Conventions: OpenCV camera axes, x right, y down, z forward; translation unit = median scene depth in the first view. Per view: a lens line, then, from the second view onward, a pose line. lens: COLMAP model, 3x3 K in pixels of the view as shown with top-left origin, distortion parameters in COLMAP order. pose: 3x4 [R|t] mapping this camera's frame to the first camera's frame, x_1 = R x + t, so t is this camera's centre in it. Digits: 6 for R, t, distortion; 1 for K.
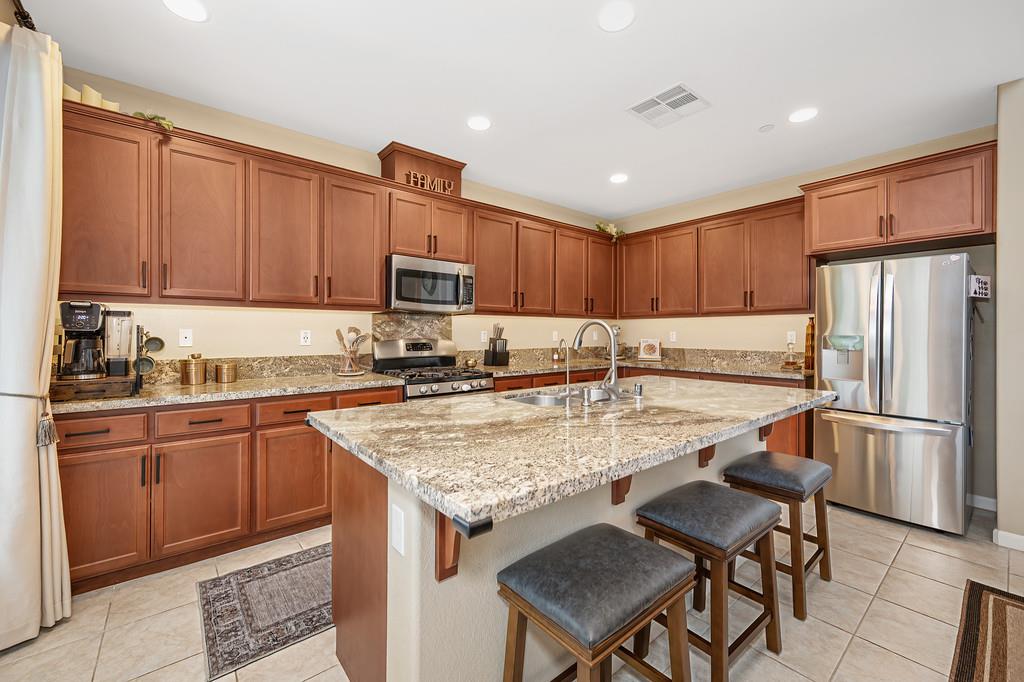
lens RADIAL K [[404.3, 0, 505.5], [0, 404.3, 332.3], [0, 0, 1]] dist [-0.001677, 0.000239]
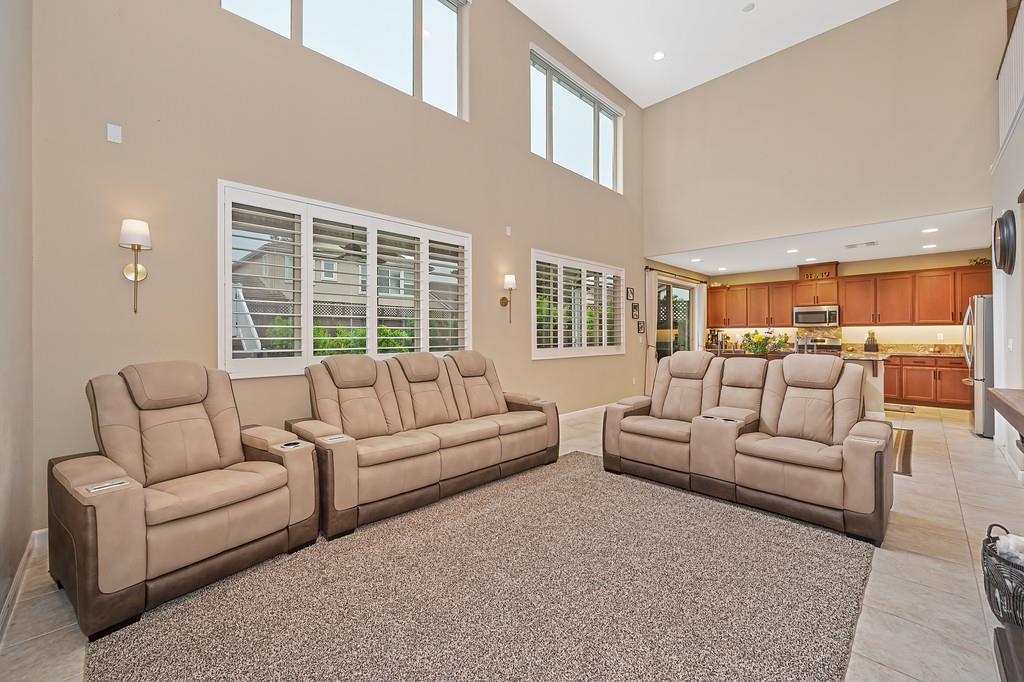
lens RADIAL K [[404.3, 0, 517.4], [0, 404.3, 333.5], [0, 0, 1]] dist [-0.001677, 0.000239]
pose [[0.097886, -0.005699, -0.995181, 2.095691], [0.005133, 0.999973, -0.005222, -0.004976], [0.995184, -0.004597, 0.097912, -1.073189]]
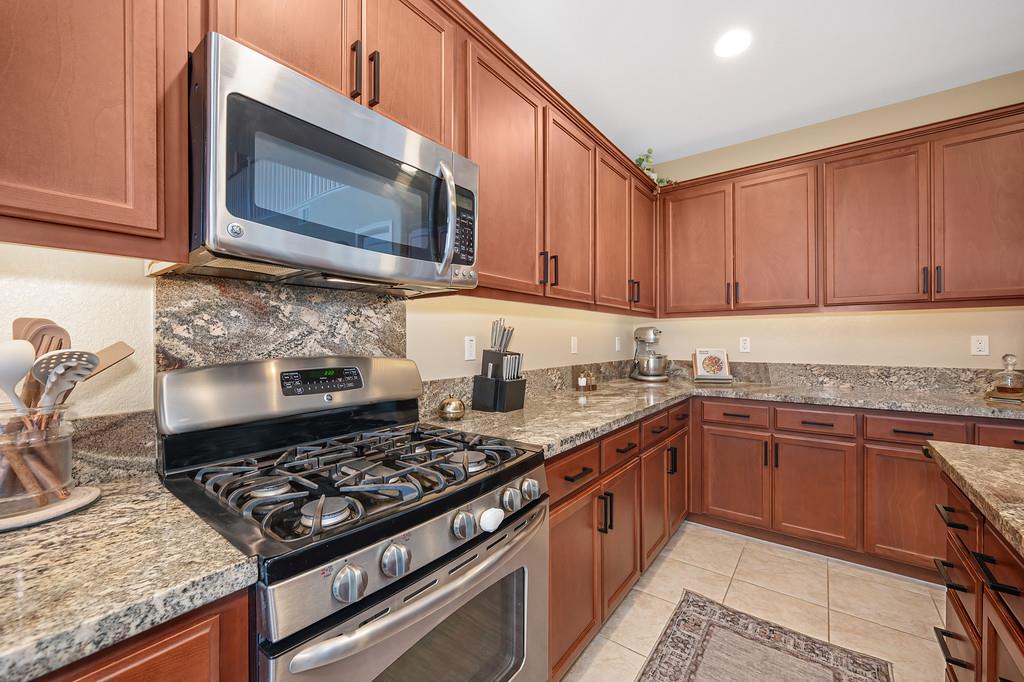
lens RADIAL K [[404.3, 0, 511.0], [0, 404.3, 339.3], [0, 0, 1]] dist [-0.001677, 0.000239]
pose [[0.972283, -0.003734, 0.233779, -0.140407], [0.003368, 0.999992, 0.001964, -0.000249], [-0.233785, -0.001123, 0.972288, 0.635210]]
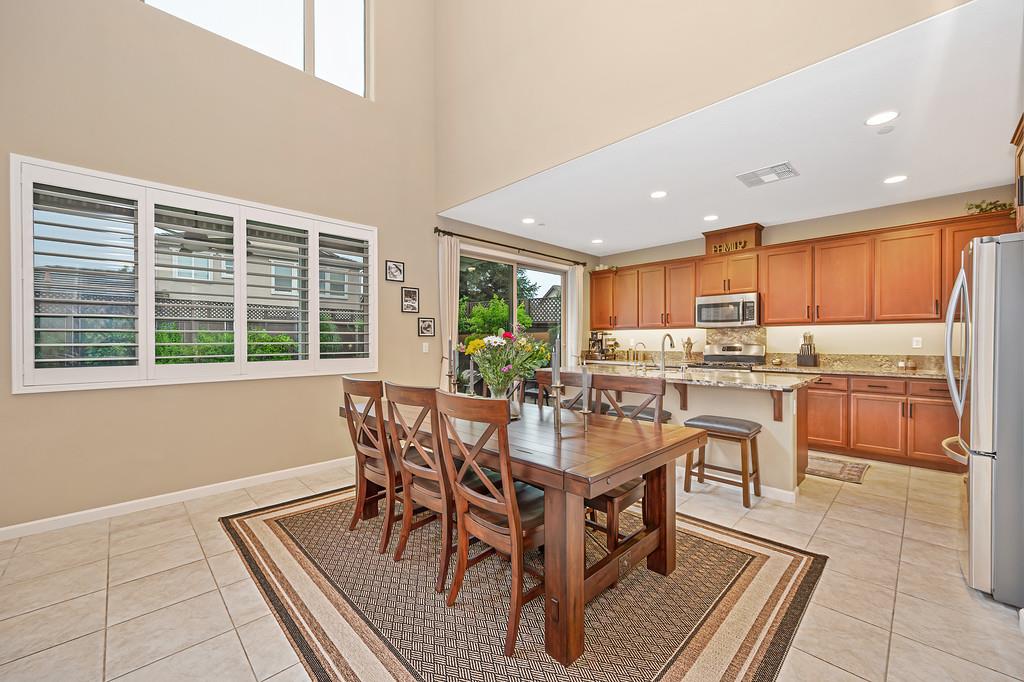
lens RADIAL K [[404.3, 0, 510.8], [0, 404.3, 343.6], [0, 0, 1]] dist [-0.001677, 0.000239]
pose [[0.086237, 0.006419, -0.996254, 1.328735], [0.005588, 0.999960, 0.006926, -0.000206], [0.996259, -0.006164, 0.086198, 0.000283]]
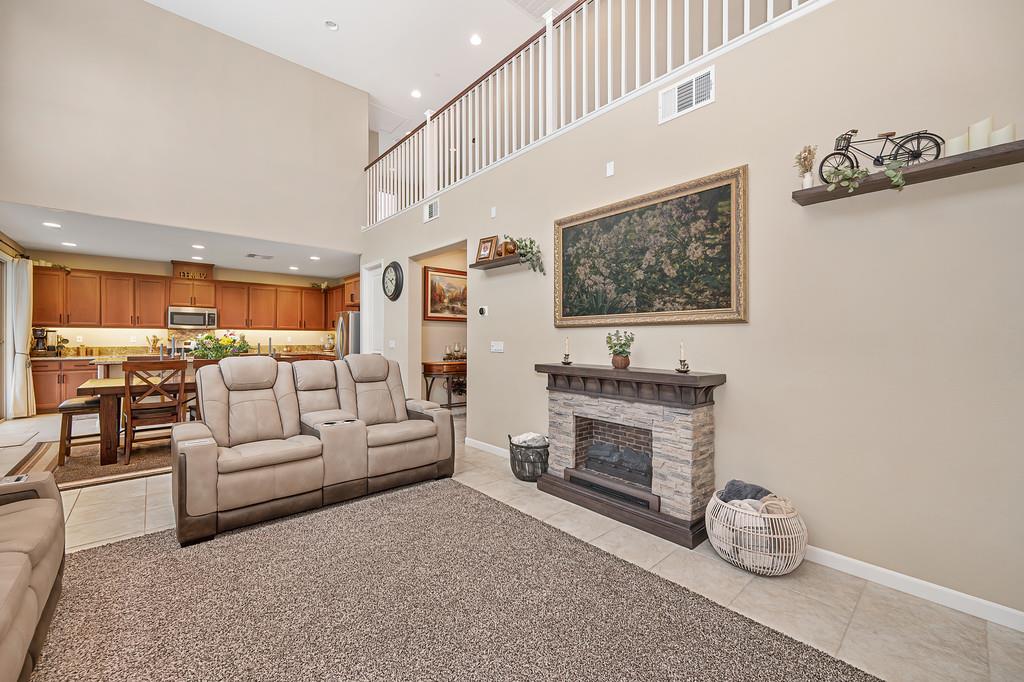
lens RADIAL K [[404.3, 0, 509.6], [0, 404.3, 340.6], [0, 0, 1]] dist [-0.001677, 0.000239]
pose [[0.999268, 0.002313, 0.038176, 1.578190], [-0.002630, 0.999963, 0.008245, -0.005302], [-0.038156, -0.008339, 0.999237, -1.446097]]
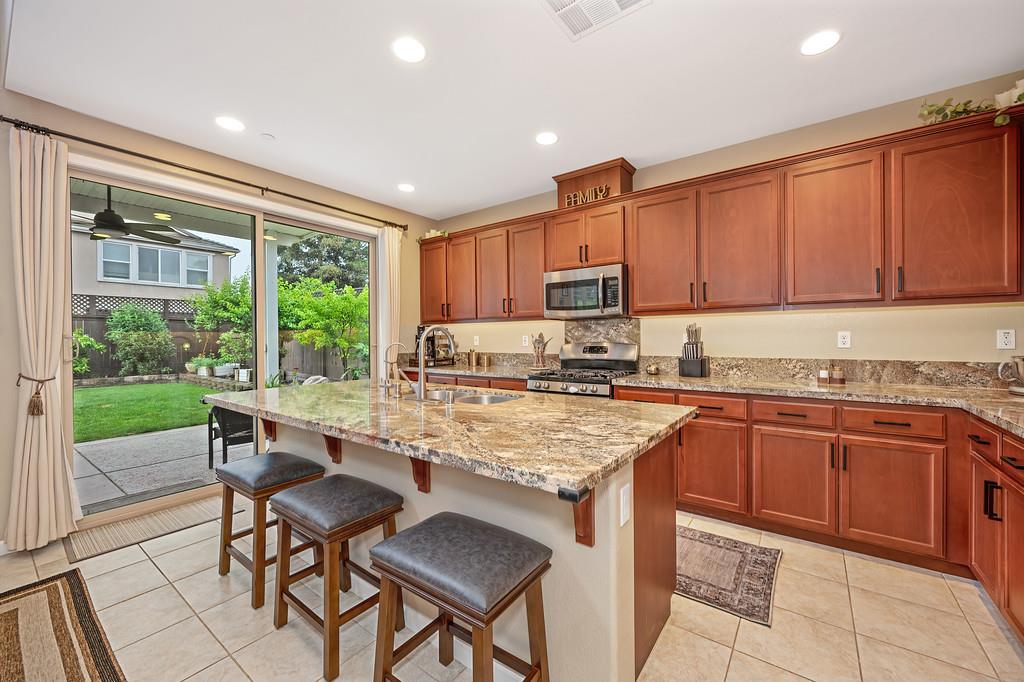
lens RADIAL K [[404.3, 0, 510.8], [0, 404.3, 340.4], [0, 0, 1]] dist [-0.001677, 0.000239]
pose [[0.243844, 0.005037, -0.969801, 0.793802], [0.011471, 0.999902, 0.008077, -0.000255], [0.969747, -0.013094, 0.243762, 0.539379]]
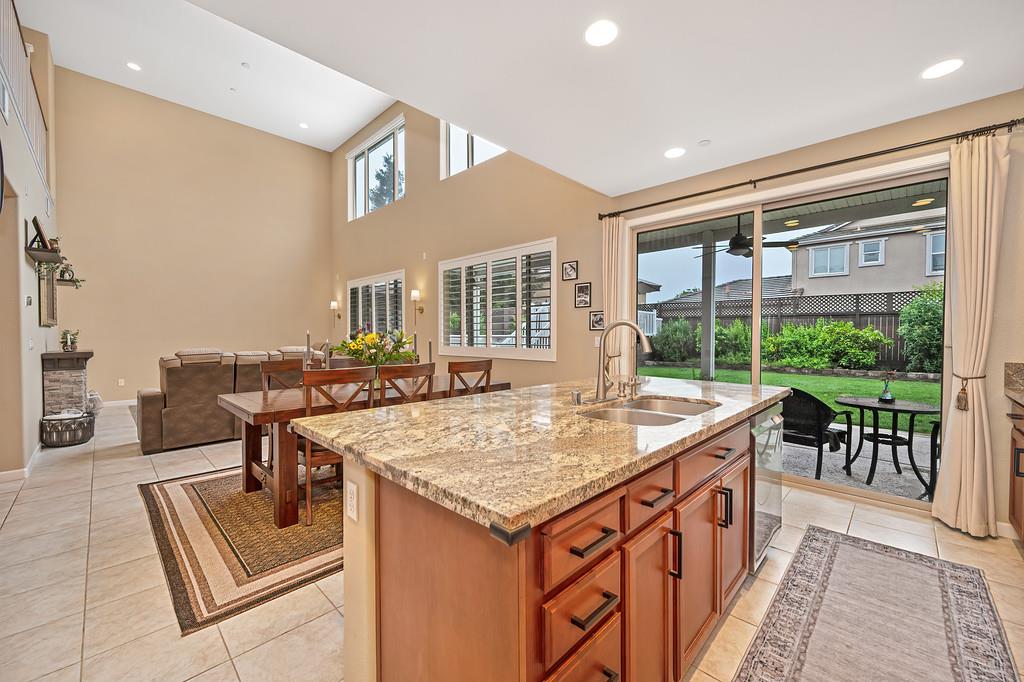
lens RADIAL K [[404.3, 0, 513.4], [0, 404.3, 336.6], [0, 0, 1]] dist [-0.001677, 0.000239]
pose [[-0.993756, -0.001409, -0.111570, 0.350906], [-0.001435, 0.999999, 0.000151, 0.004125], [0.111570, 0.000311, -0.993757, 1.126082]]
